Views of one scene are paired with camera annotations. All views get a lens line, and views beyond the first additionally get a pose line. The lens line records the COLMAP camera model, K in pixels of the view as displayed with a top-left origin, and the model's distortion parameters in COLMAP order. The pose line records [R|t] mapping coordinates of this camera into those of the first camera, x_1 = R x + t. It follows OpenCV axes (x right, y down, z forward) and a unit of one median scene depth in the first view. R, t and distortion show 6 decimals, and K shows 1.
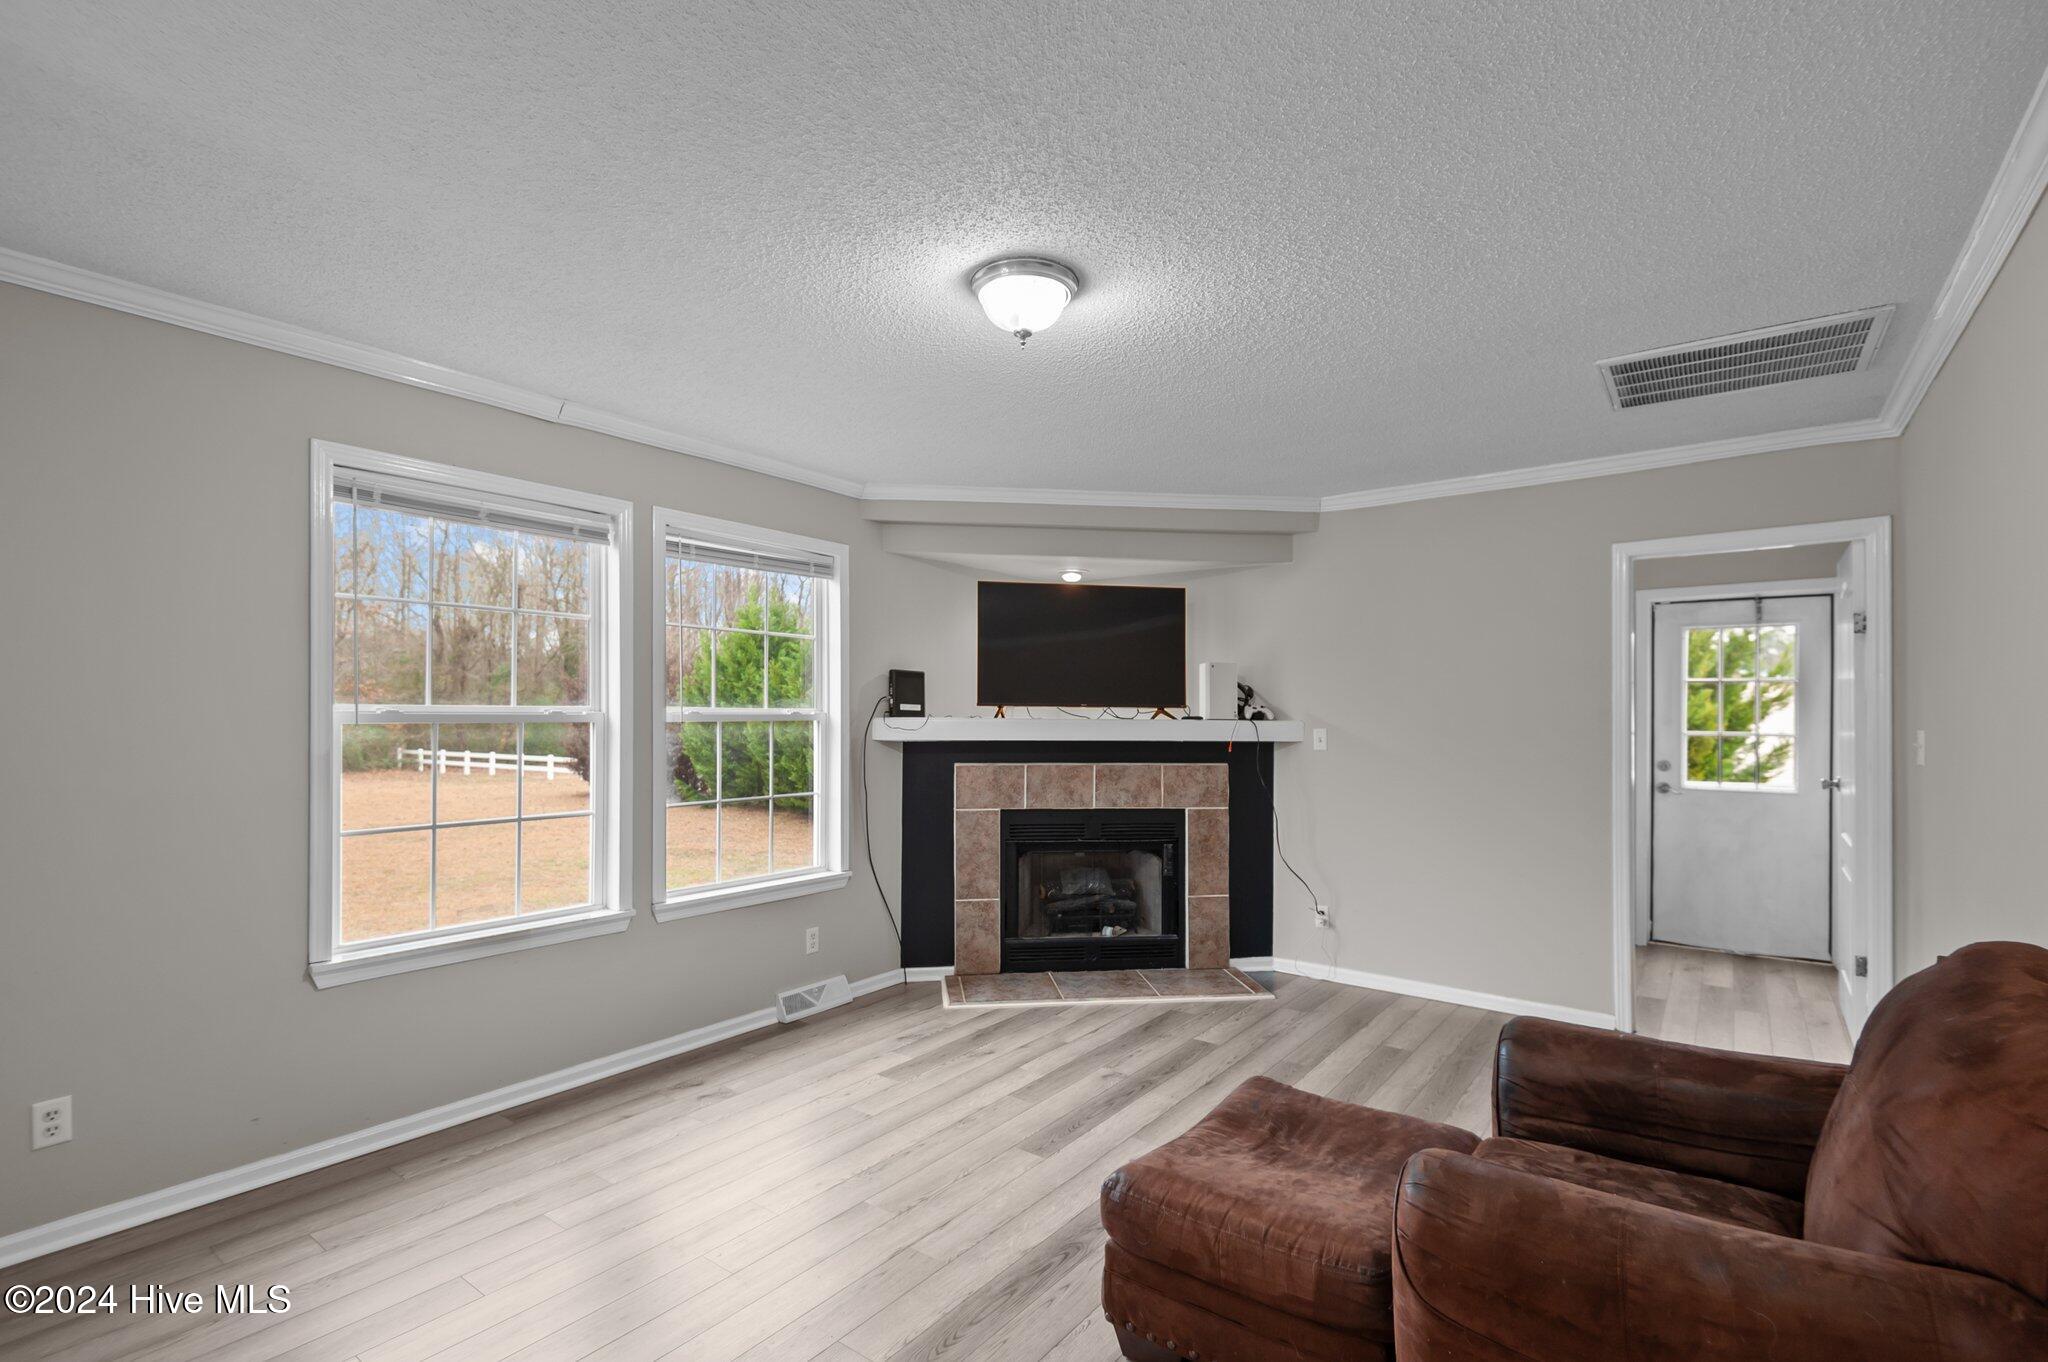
lens RADIAL K [[943.6, 0, 1026.9], [0, 943.6, 716.4], [0, 0, 1]] dist [0.031678, -0.000171]
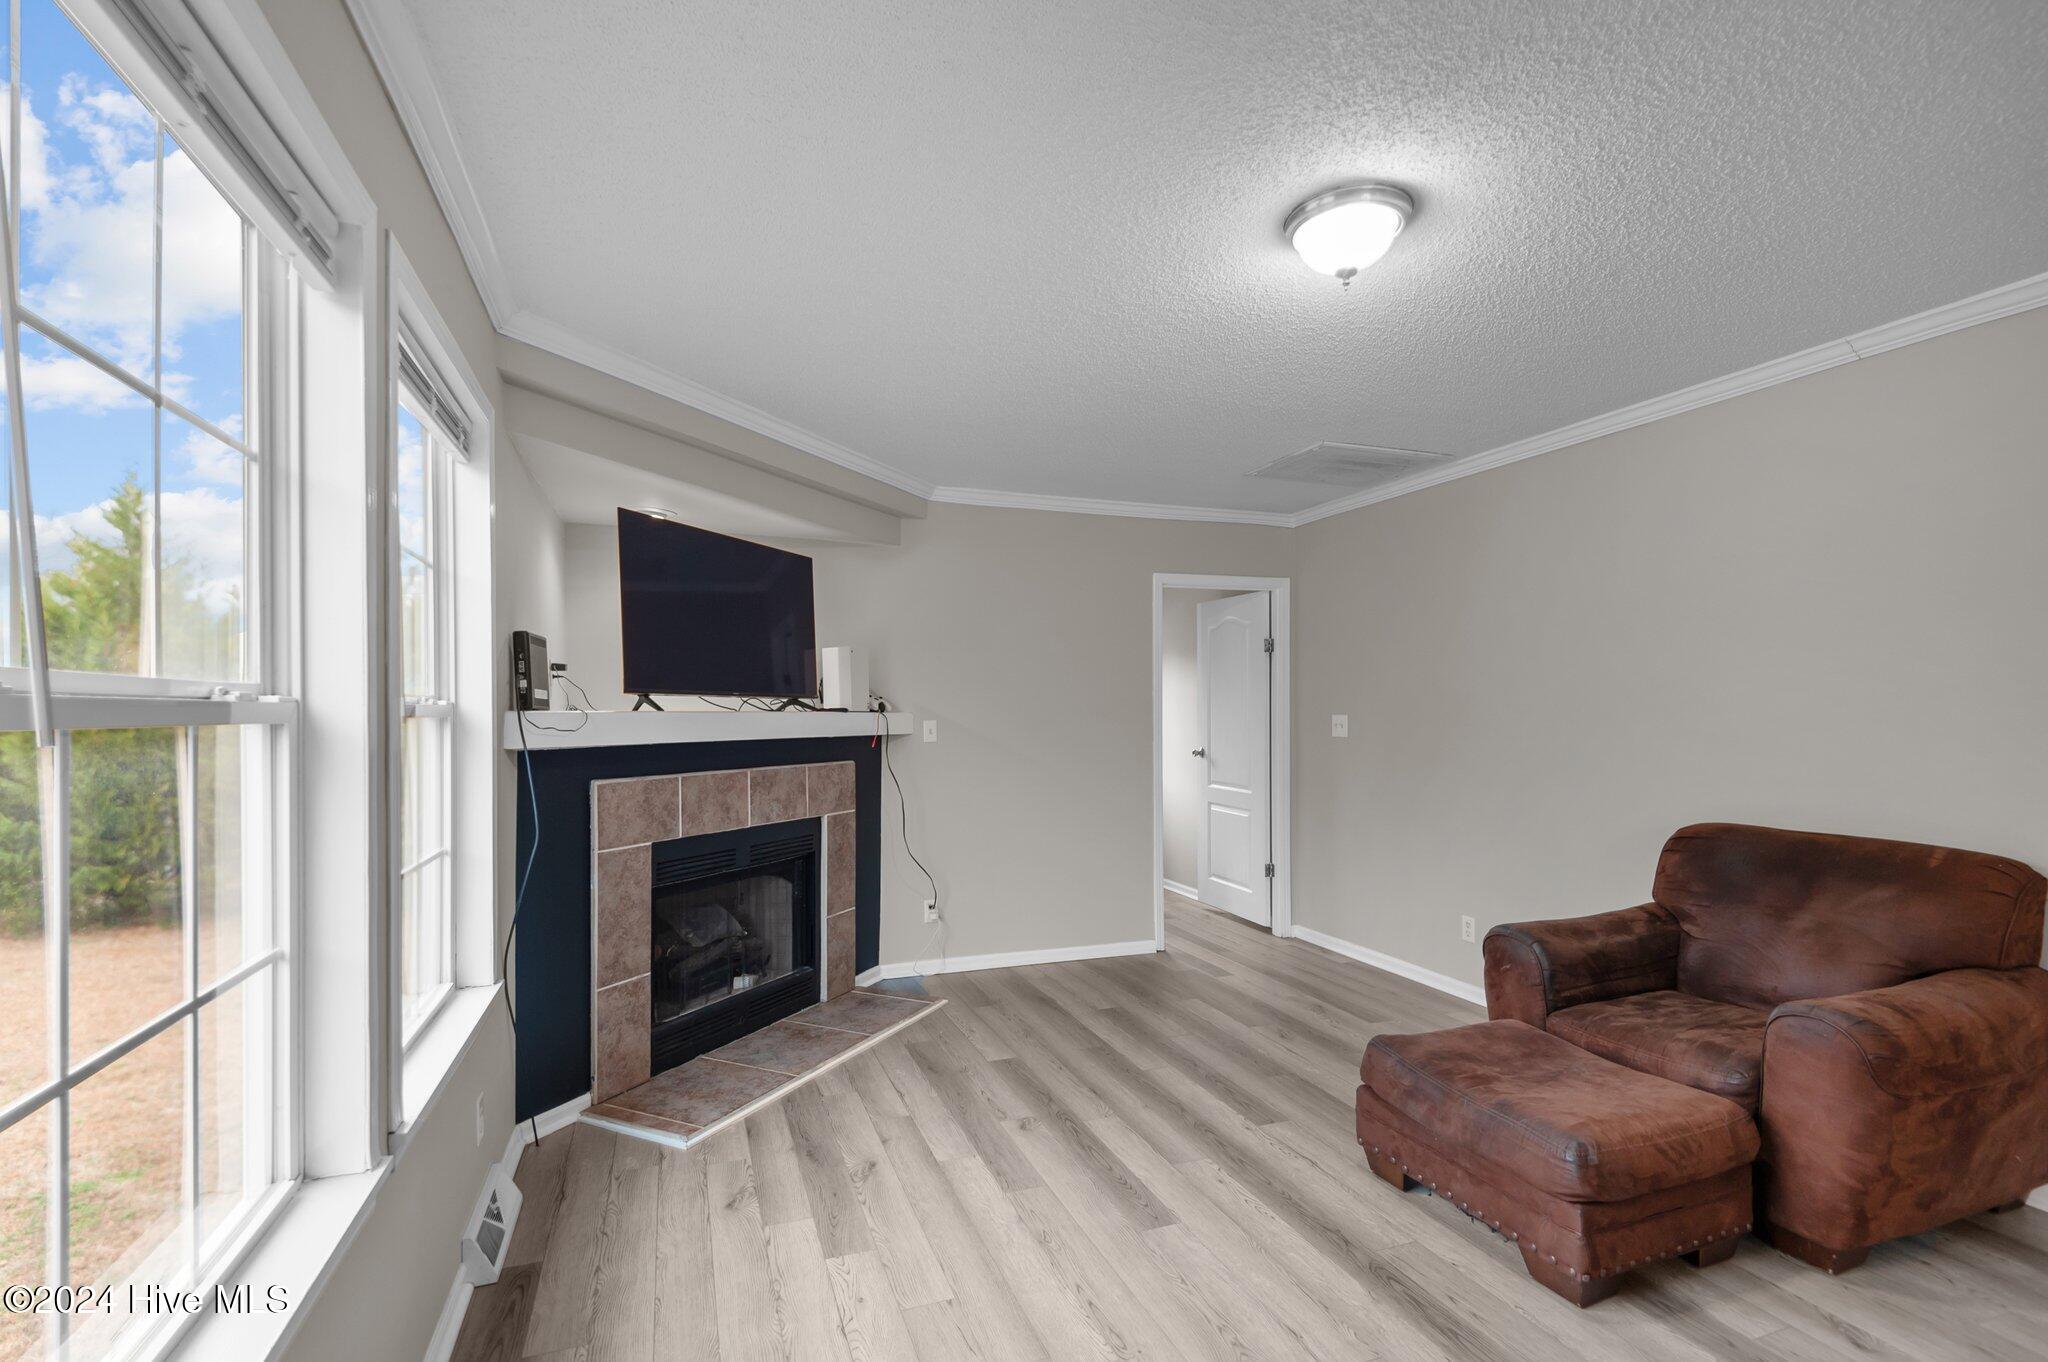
lens RADIAL K [[943.6, 0, 1026.9], [0, 943.6, 716.4], [0, 0, 1]] dist [0.031678, -0.000171]
pose [[0.538785, -0.010496, 0.842378, -0.466077], [0.003178, 0.999941, 0.010426, -0.000865], [-0.842438, -0.002940, 0.538786, 0.392695]]
